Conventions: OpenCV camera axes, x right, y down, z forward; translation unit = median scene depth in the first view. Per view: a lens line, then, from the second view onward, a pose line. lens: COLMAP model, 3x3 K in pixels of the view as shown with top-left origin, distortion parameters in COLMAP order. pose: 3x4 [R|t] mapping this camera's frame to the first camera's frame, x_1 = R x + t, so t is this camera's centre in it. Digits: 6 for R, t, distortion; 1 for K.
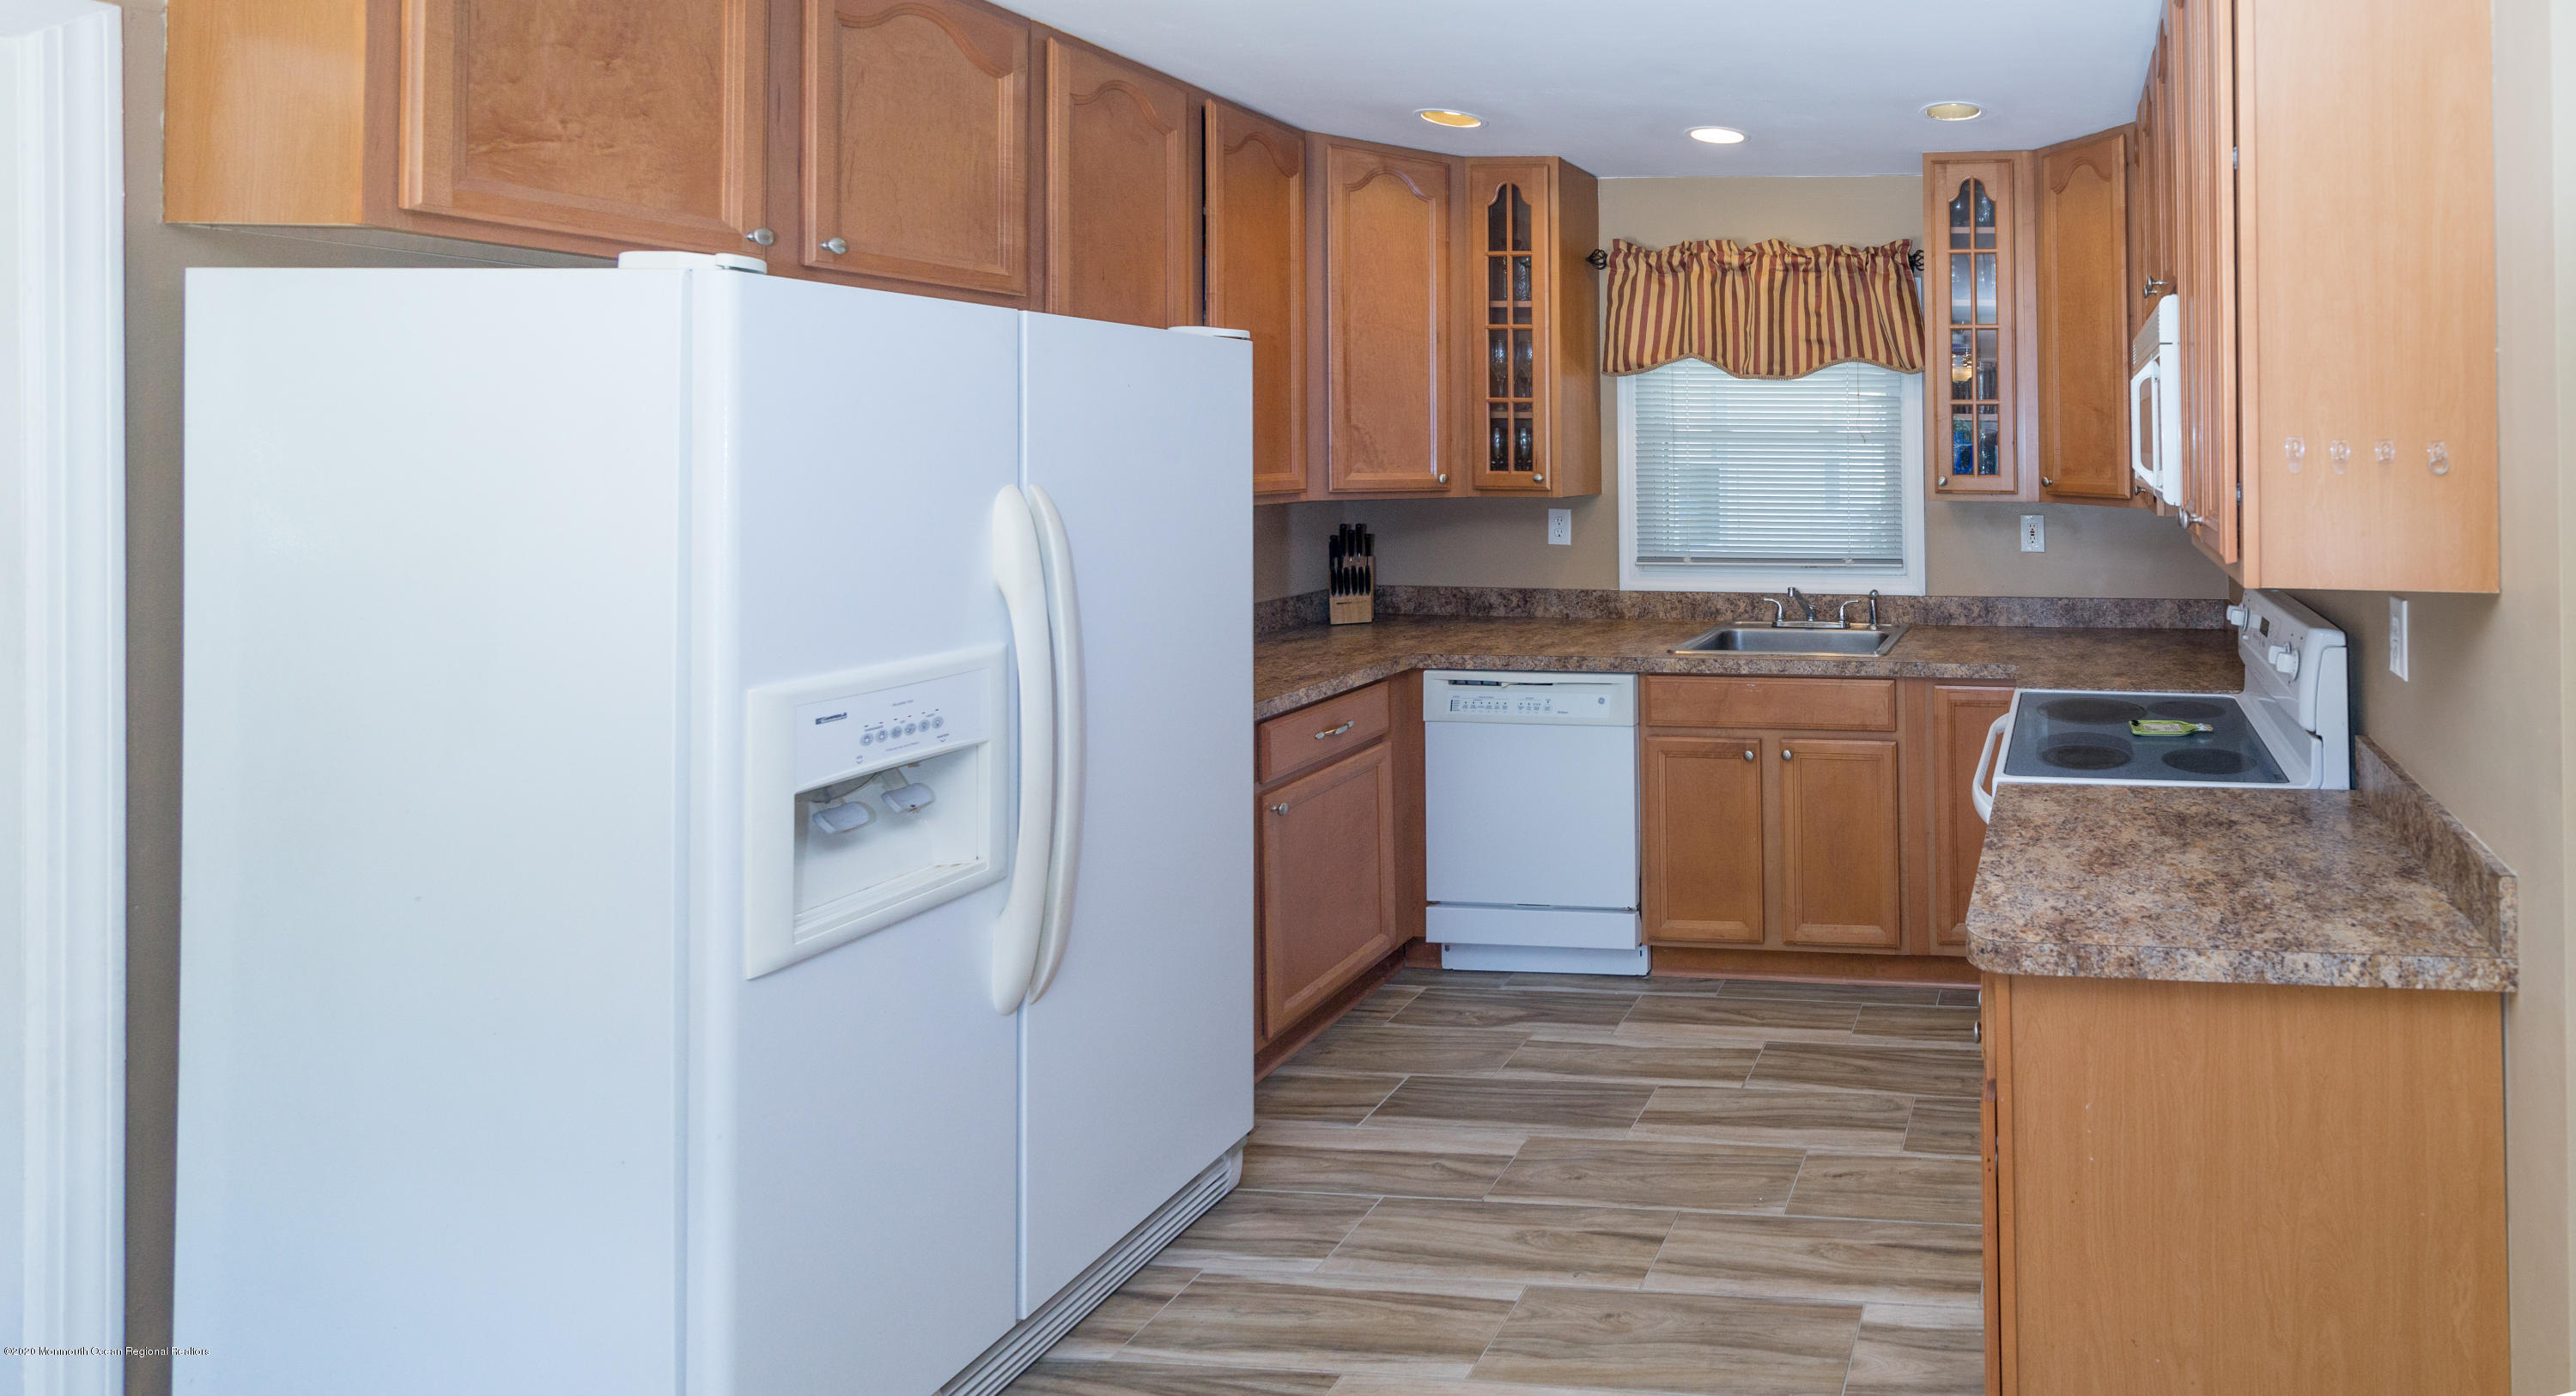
lens RADIAL K [[2514.3, 0, 1287.7], [0, 2514.3, 697.7], [0, 0, 1]] dist [-0.002570, 0.000000]
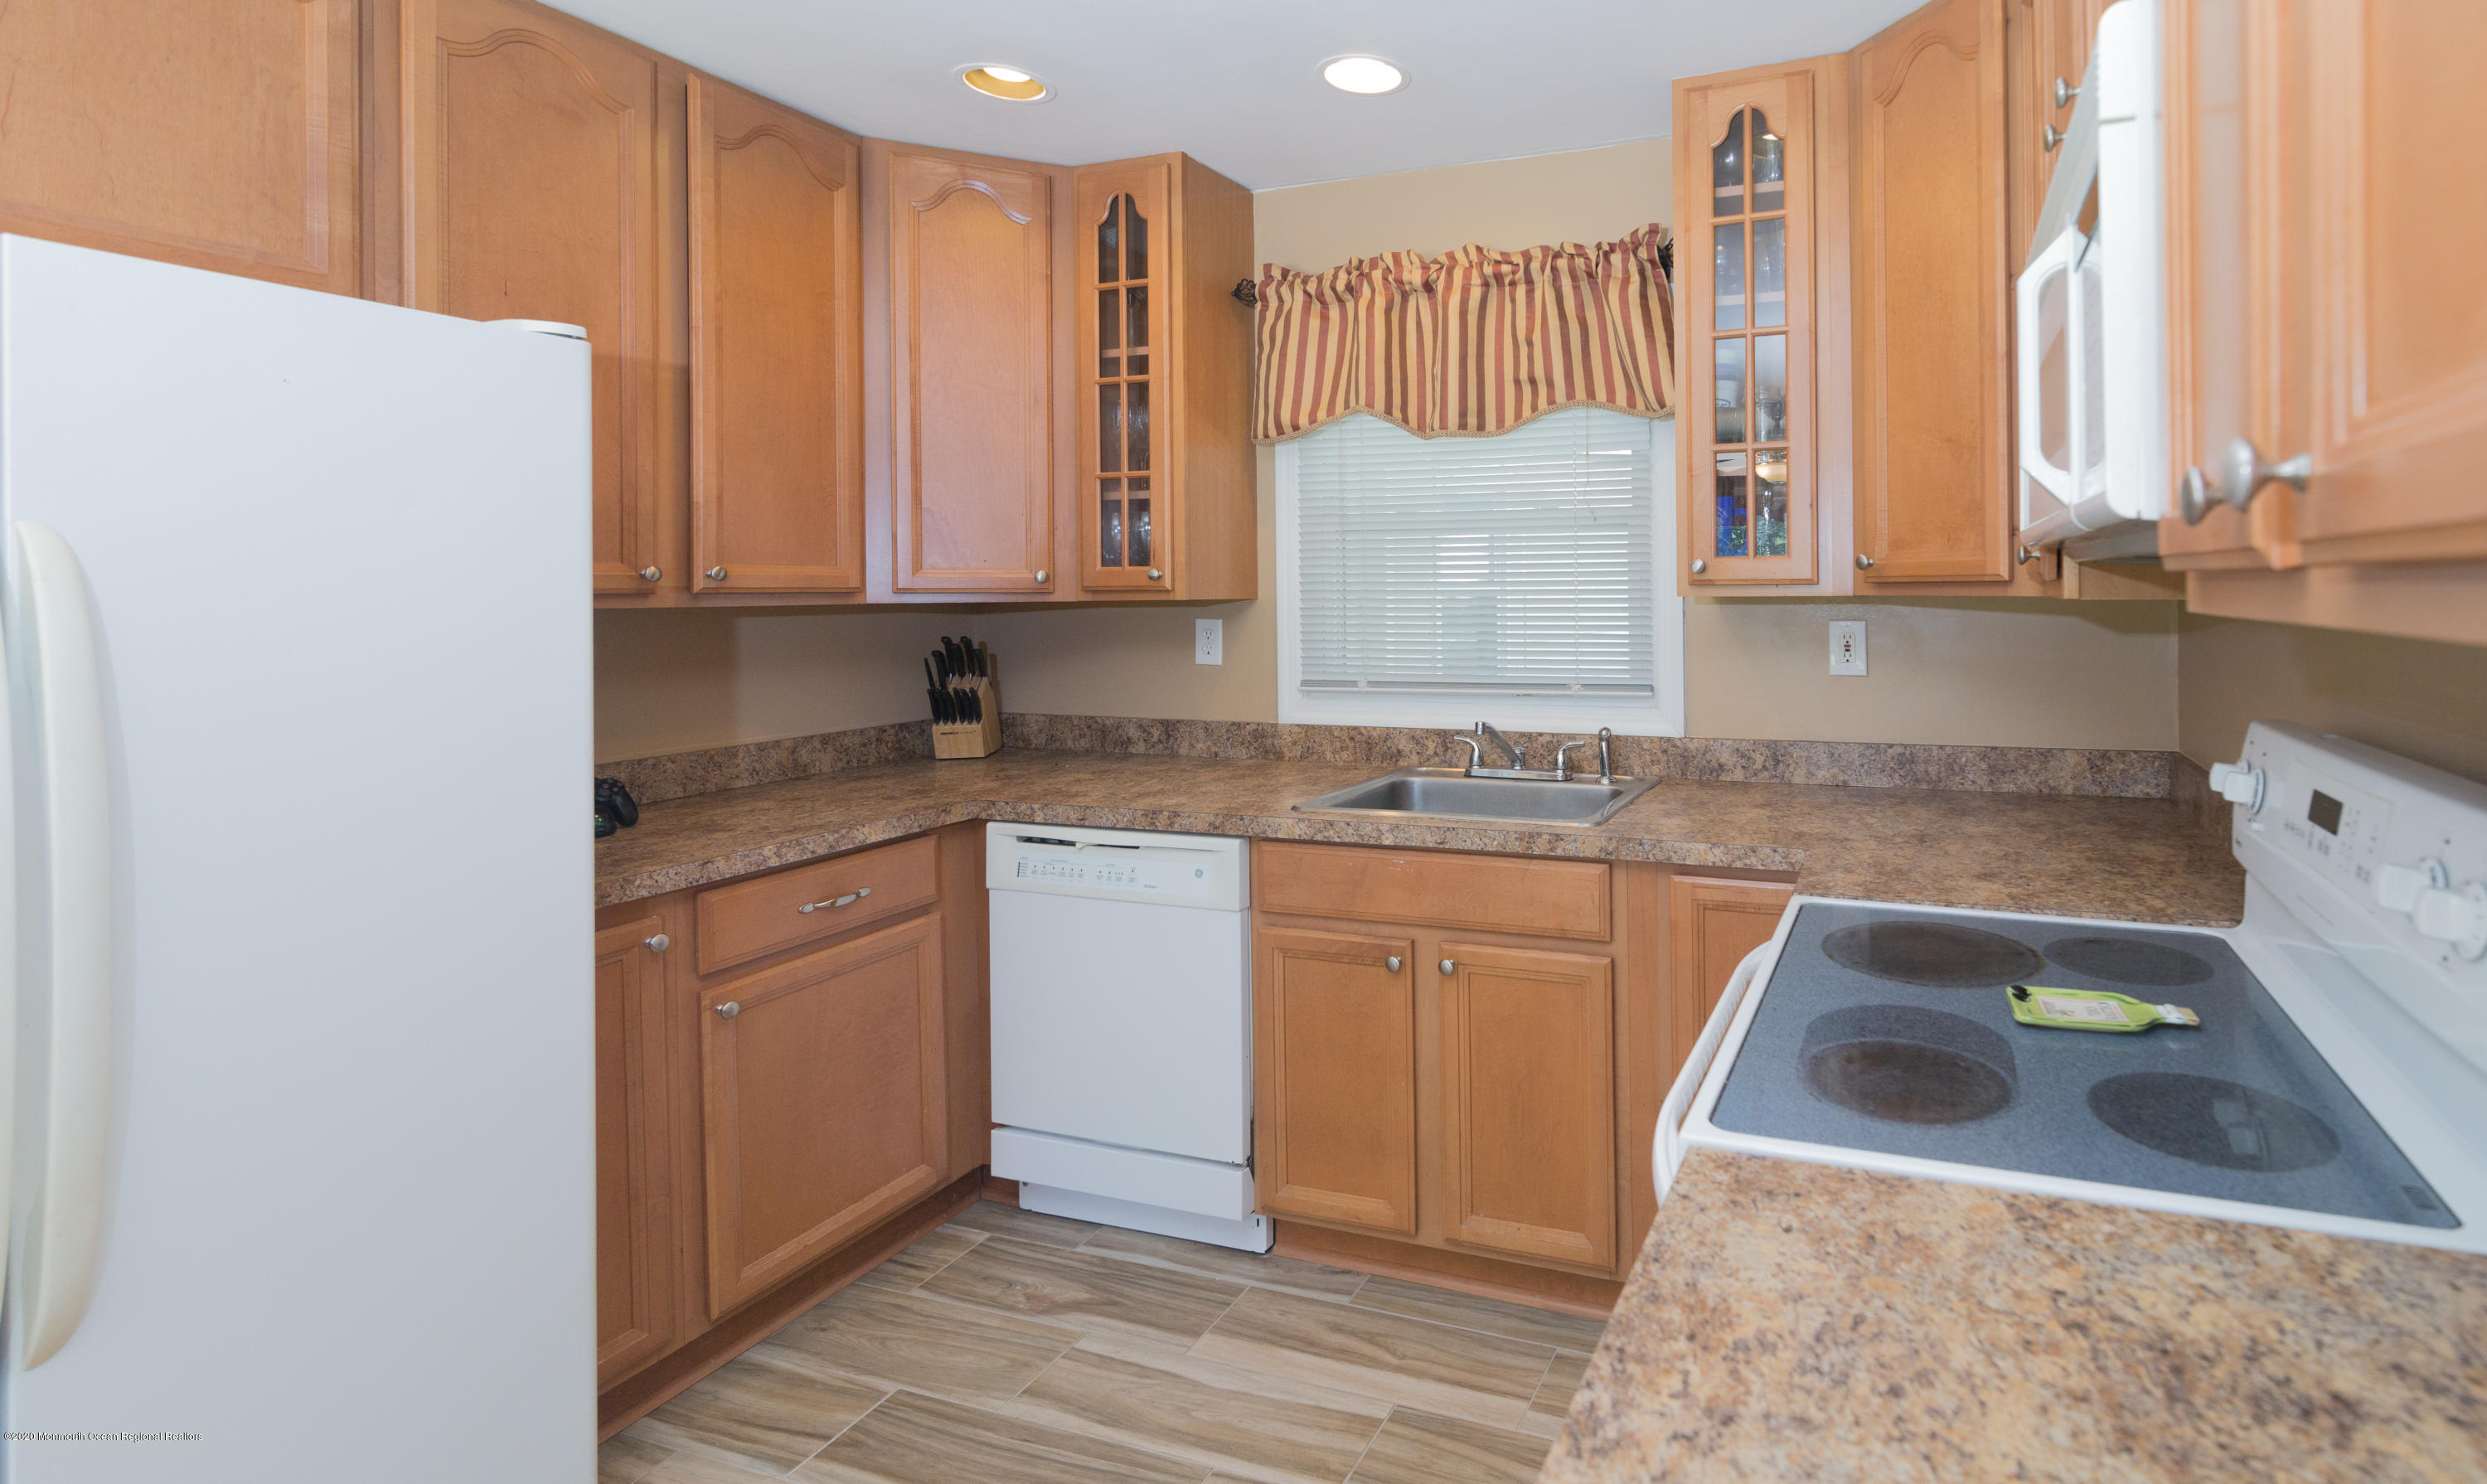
lens RADIAL K [[1270.3, 0, 1242.7], [0, 1270.3, 741.4], [0, 0, 1]] dist [-0.000143, -0.003370]
pose [[0.977273, 0.019647, -0.211074, 0.213523], [-0.027653, 0.999003, -0.035046, -0.024271], [0.210175, 0.040087, 0.976842, 0.644247]]
